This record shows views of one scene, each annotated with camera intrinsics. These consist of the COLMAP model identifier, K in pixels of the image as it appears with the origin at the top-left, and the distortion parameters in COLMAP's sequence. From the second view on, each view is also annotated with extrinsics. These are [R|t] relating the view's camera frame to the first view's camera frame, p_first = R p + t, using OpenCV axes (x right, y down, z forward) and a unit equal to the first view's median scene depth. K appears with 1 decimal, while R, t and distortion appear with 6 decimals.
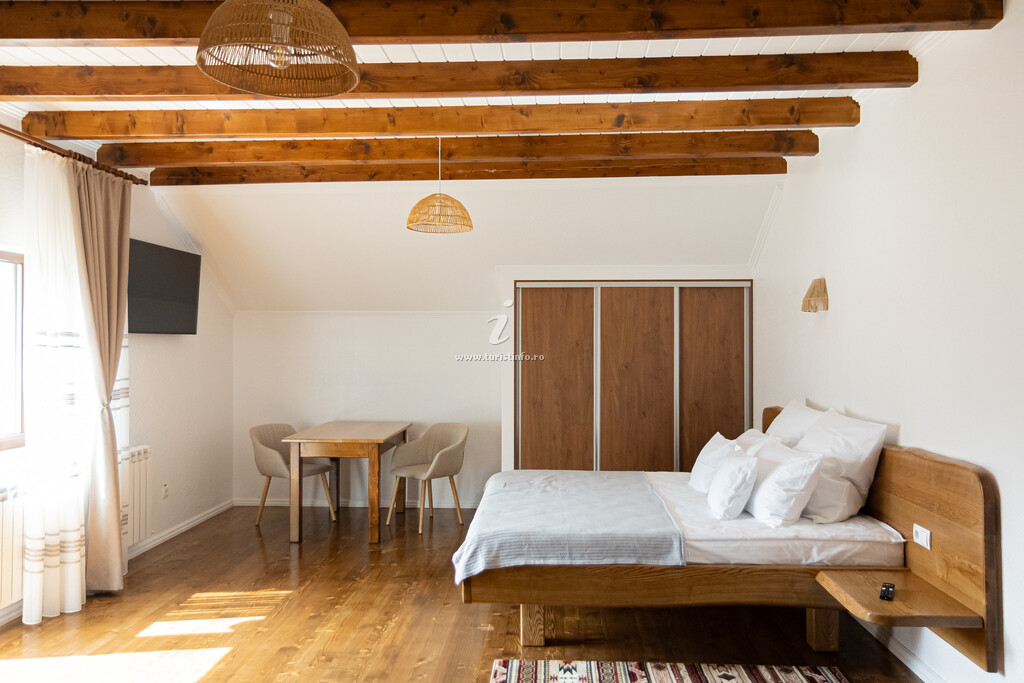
lens RADIAL K [[793.8, 0, 514.6], [0, 793.8, 337.7], [0, 0, 1]] dist [0.017273, -0.002241]
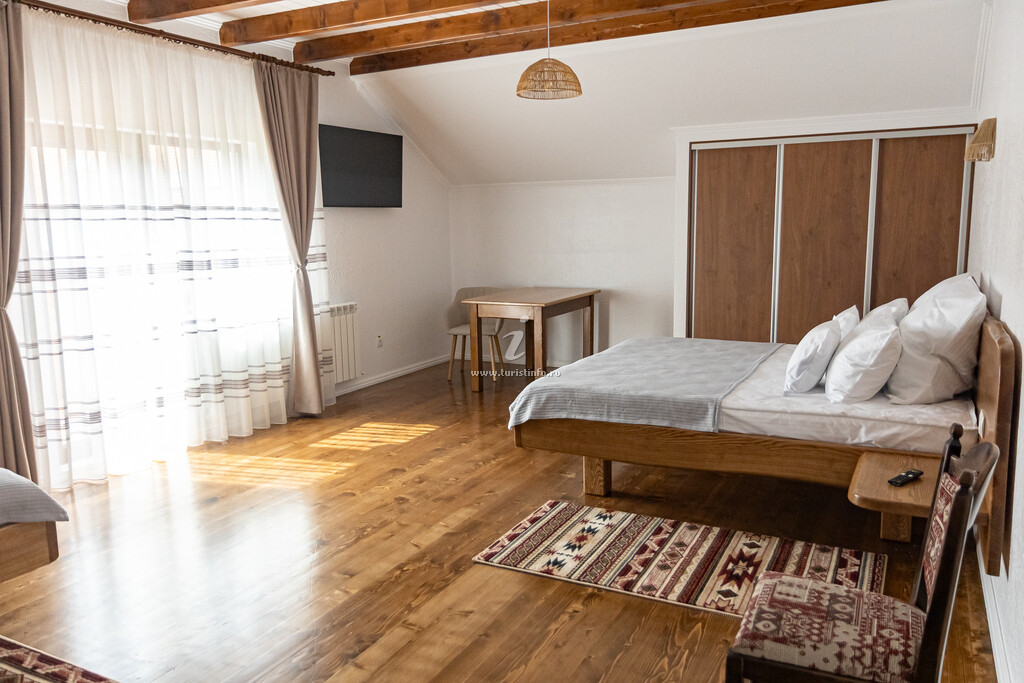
lens RADIAL K [[793.8, 0, 515.4], [0, 793.8, 342.6], [0, 0, 1]] dist [0.017273, -0.002241]
pose [[0.907761, 0.047937, -0.416740, 0.323030], [0.021141, 0.986959, 0.159580, 0.012343], [0.418955, -0.153671, 0.894909, 0.029272]]
